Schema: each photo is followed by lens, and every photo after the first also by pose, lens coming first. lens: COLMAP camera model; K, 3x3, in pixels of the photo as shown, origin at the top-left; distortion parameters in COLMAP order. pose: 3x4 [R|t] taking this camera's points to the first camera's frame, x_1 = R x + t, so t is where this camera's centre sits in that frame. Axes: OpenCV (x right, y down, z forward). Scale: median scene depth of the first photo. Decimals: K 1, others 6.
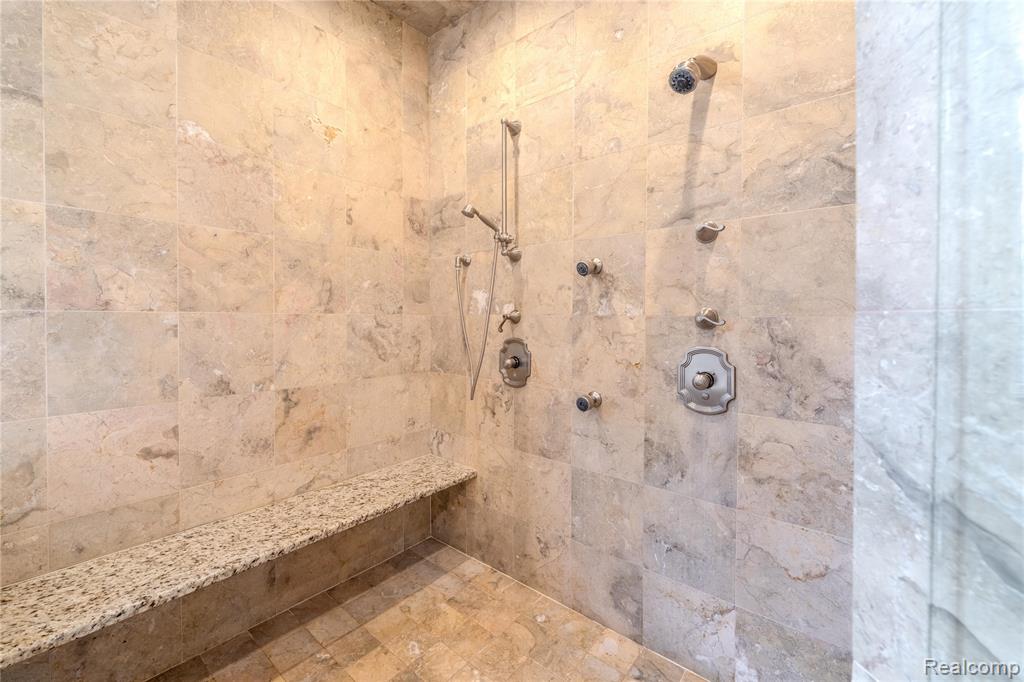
lens RADIAL K [[419.1, 0, 523.1], [0, 419.1, 320.4], [0, 0, 1]] dist [0.000765, -0.000578]
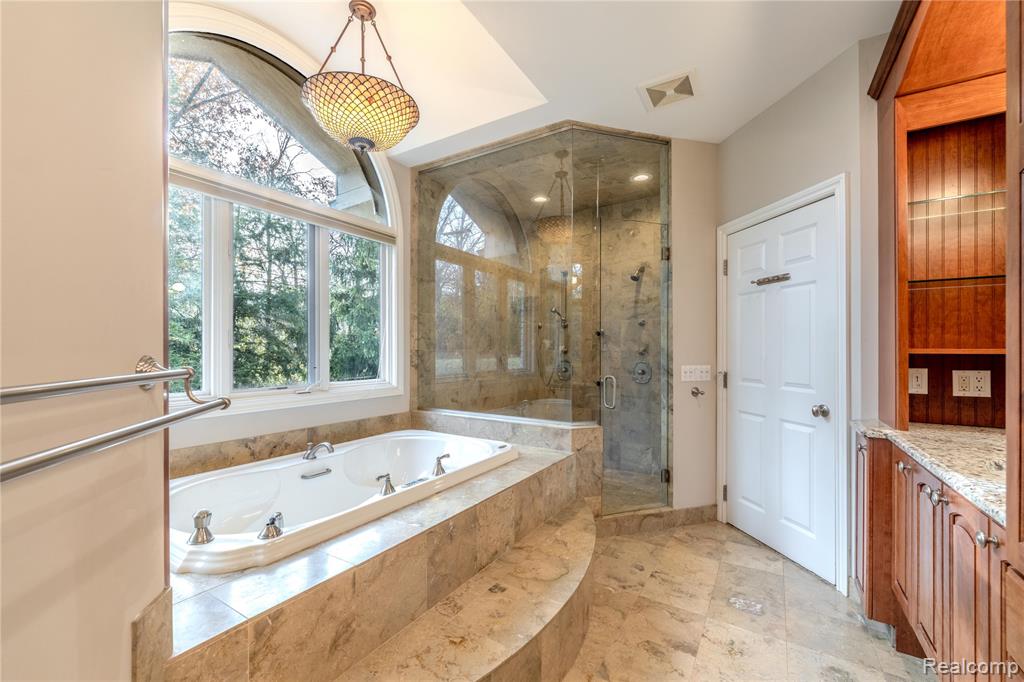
lens RADIAL K [[419.1, 0, 512.8], [0, 419.1, 349.9], [0, 0, 1]] dist [0.000765, -0.000578]
pose [[0.992769, -0.003177, 0.120002, -0.737430], [0.004235, 0.999954, -0.008563, 0.004499], [-0.119969, 0.009010, 0.992737, -1.640459]]
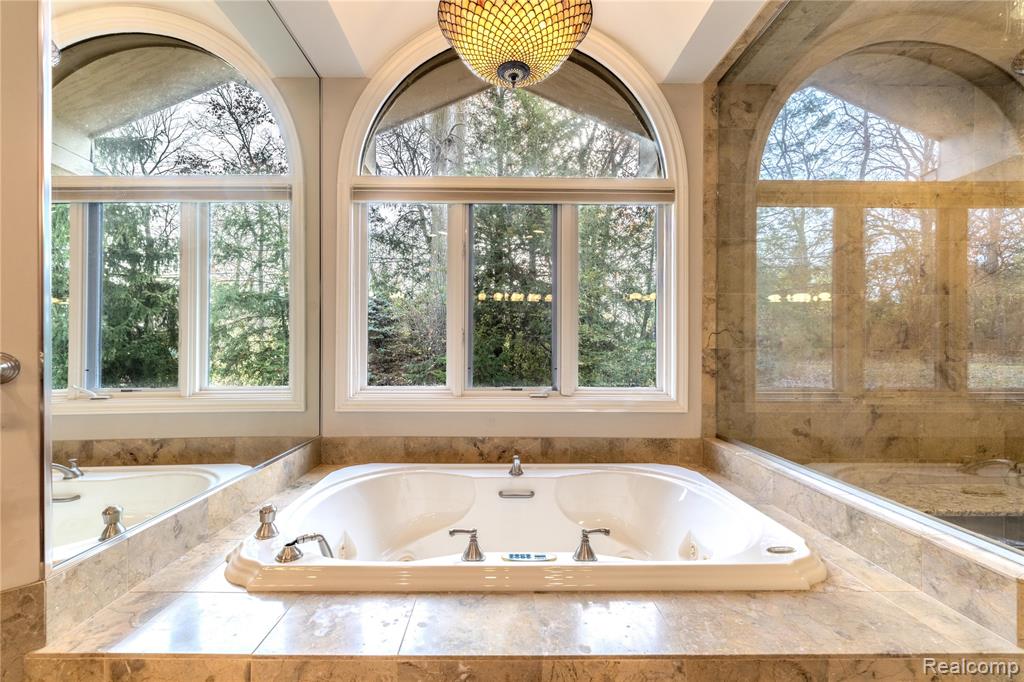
lens RADIAL K [[419.1, 0, 504.3], [0, 419.1, 348.2], [0, 0, 1]] dist [0.000765, -0.000578]
pose [[0.629448, -0.001221, -0.777042, -0.282684], [-0.007212, 0.999947, -0.007414, -0.002032], [0.777010, 0.010270, 0.629405, -0.888411]]
